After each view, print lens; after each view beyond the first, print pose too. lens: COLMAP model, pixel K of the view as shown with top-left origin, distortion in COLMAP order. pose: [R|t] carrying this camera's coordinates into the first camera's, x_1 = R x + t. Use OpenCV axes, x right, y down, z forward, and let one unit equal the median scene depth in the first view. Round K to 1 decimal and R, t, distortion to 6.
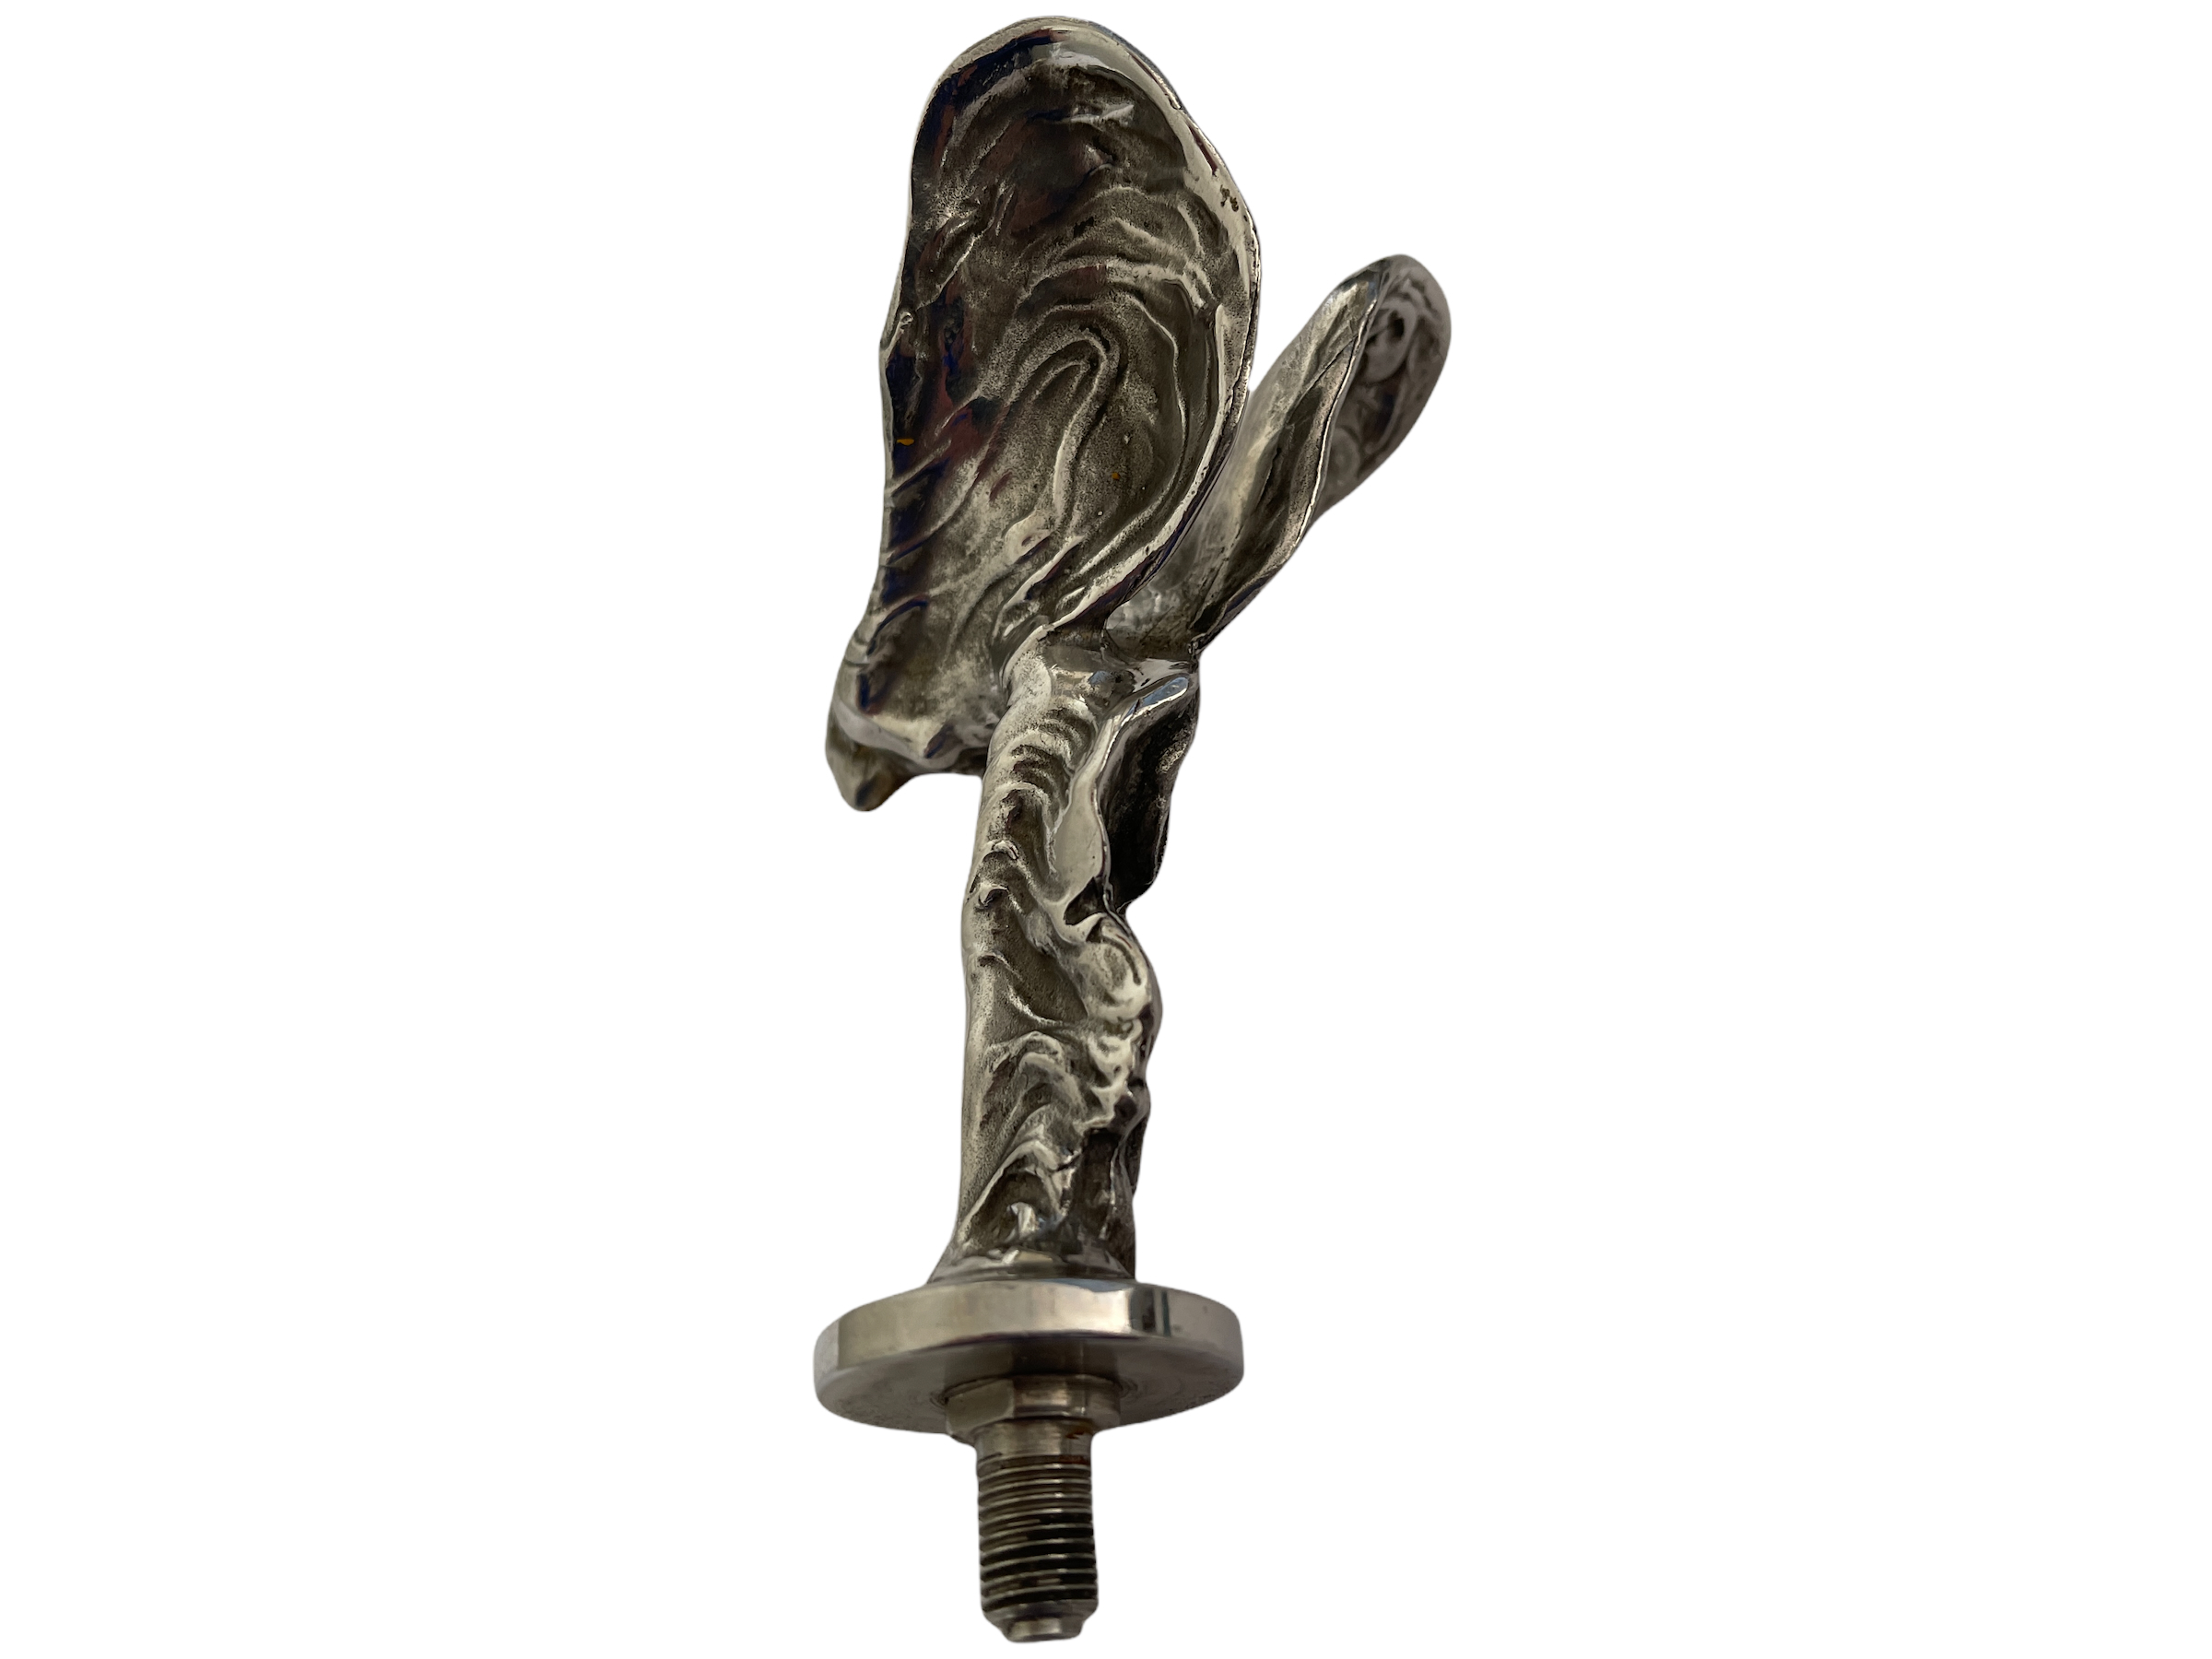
lens RADIAL K [[1757.6, 0, 1106.0], [0, 1757.6, 829.5], [0, 0, 1]] dist [0.003783, -0.003179]
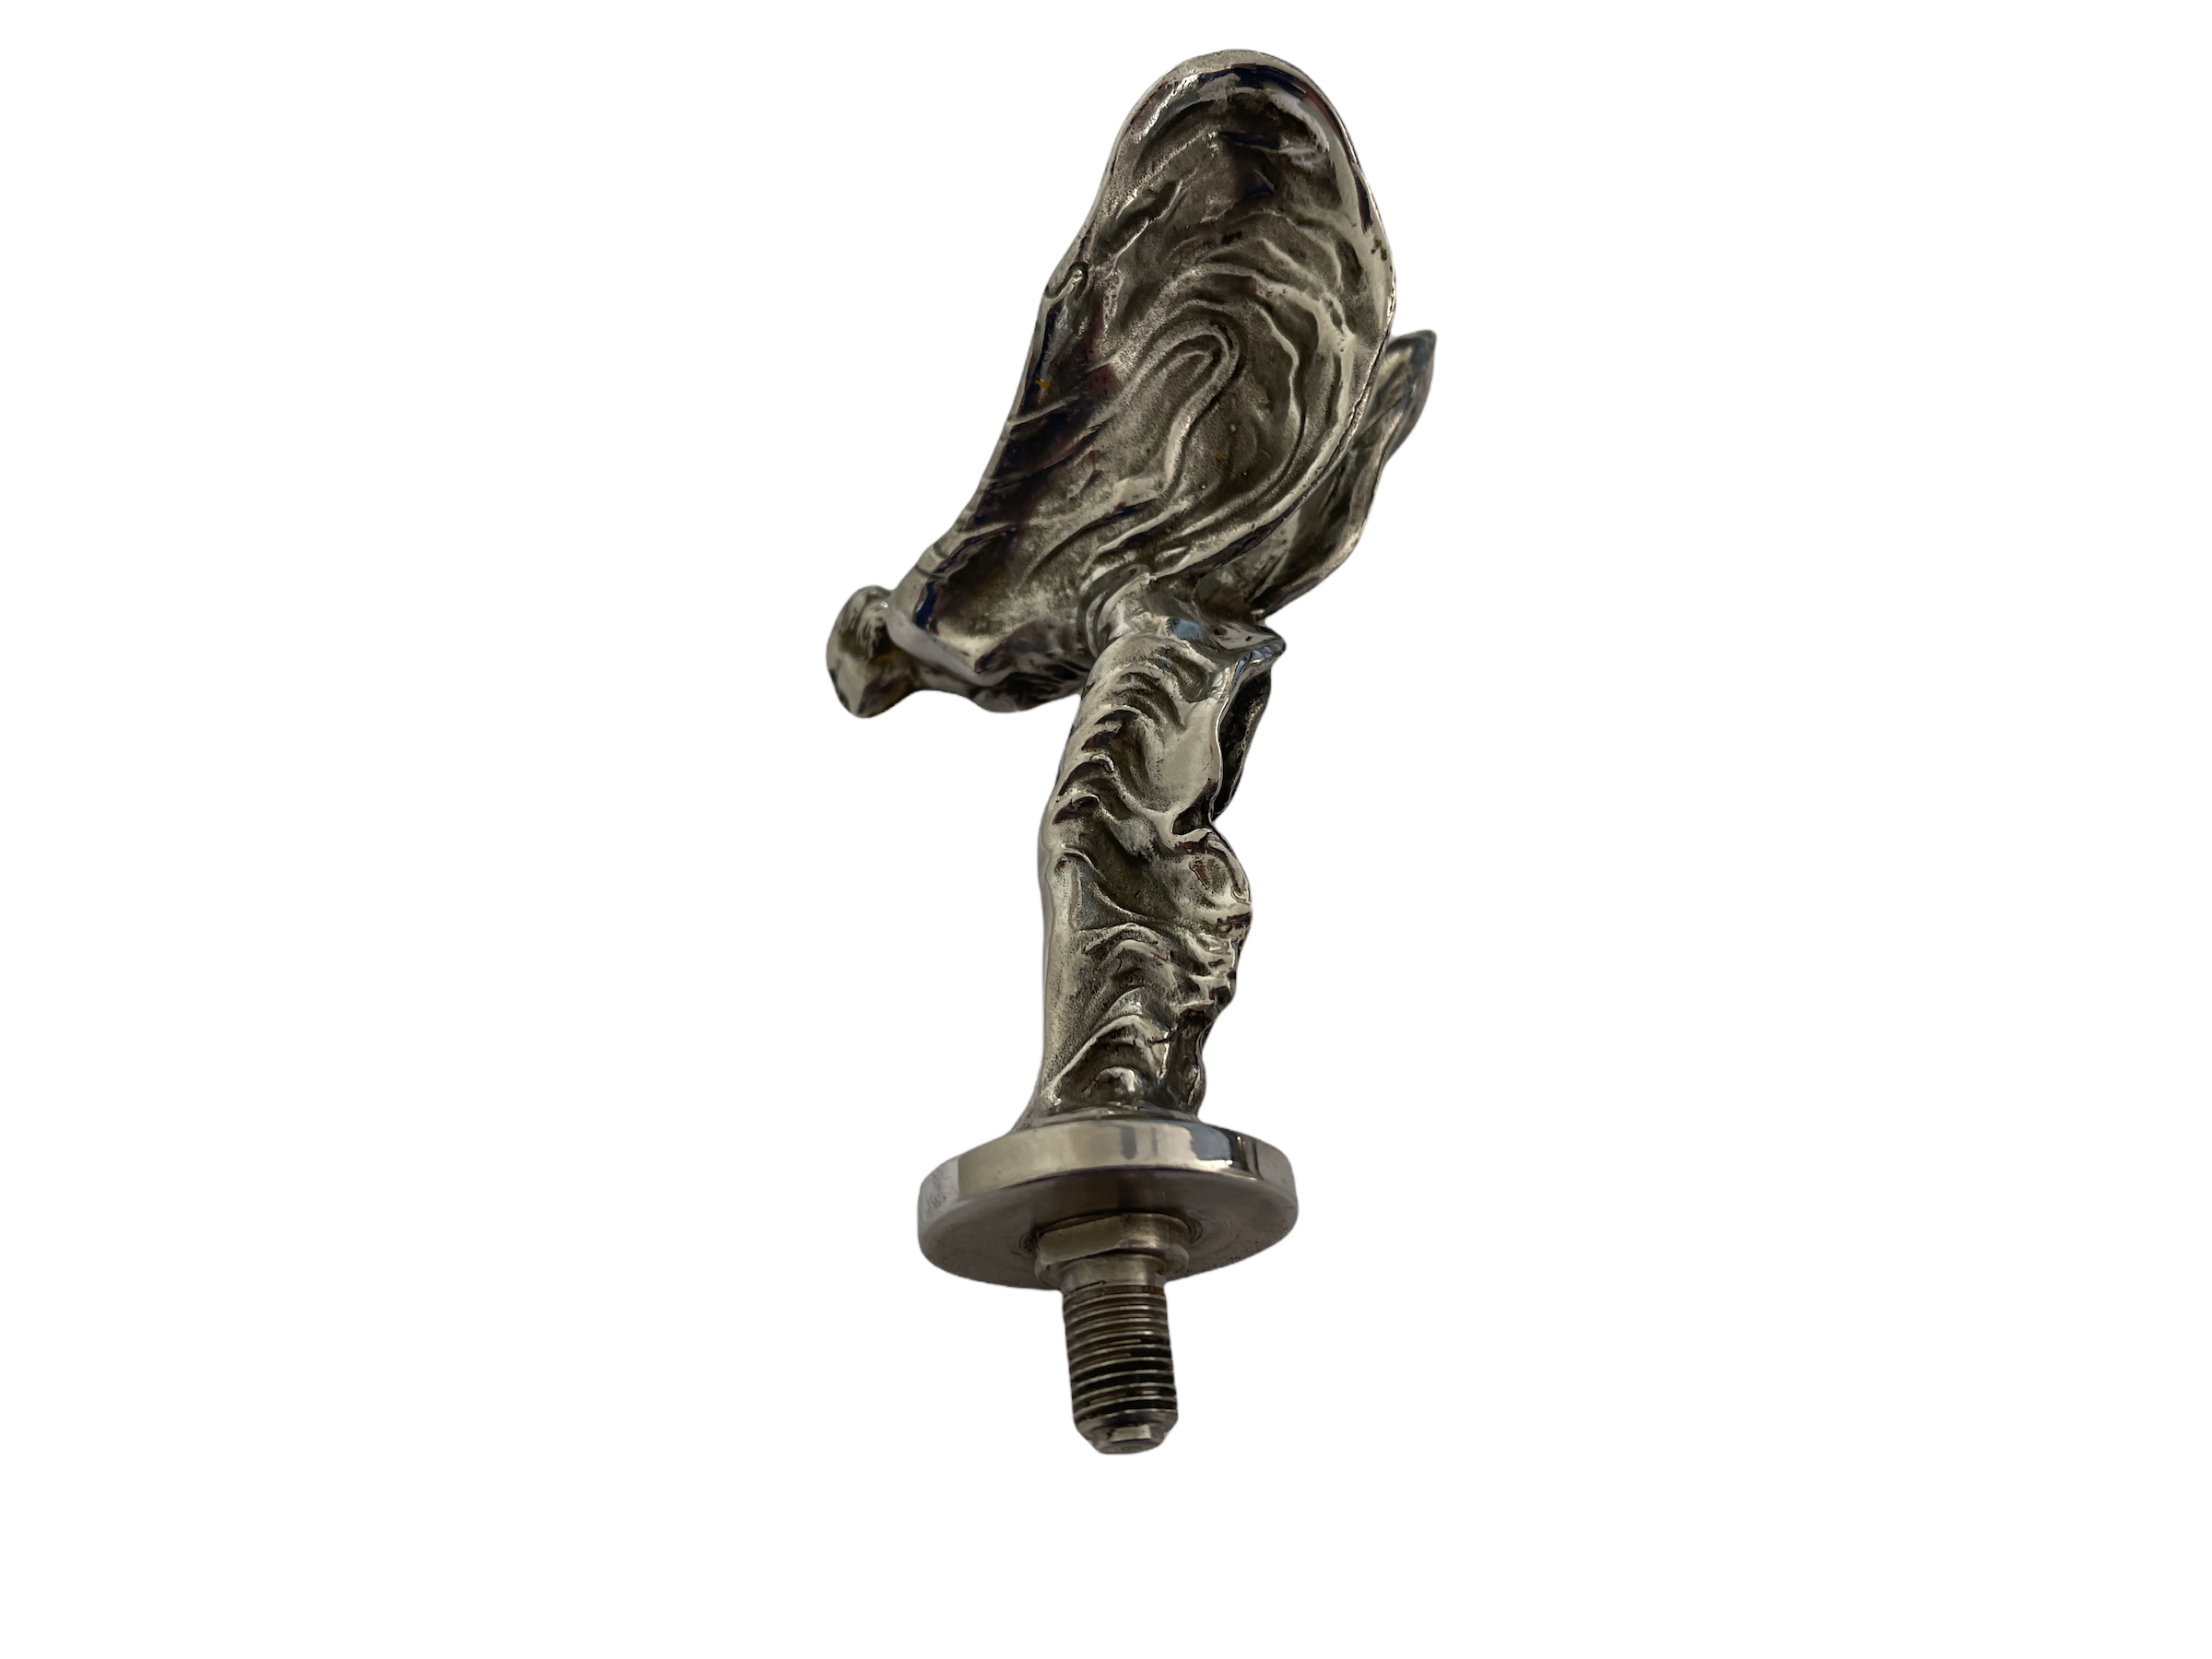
lens RADIAL K [[1757.6, 0, 1106.0], [0, 1757.6, 829.5], [0, 0, 1]] dist [0.003783, -0.003179]
pose [[0.942119, 0.165505, 0.291582, -0.366064], [-0.158071, 0.986209, -0.049047, 0.106051], [-0.295678, 0.000118, 0.955288, -0.064791]]
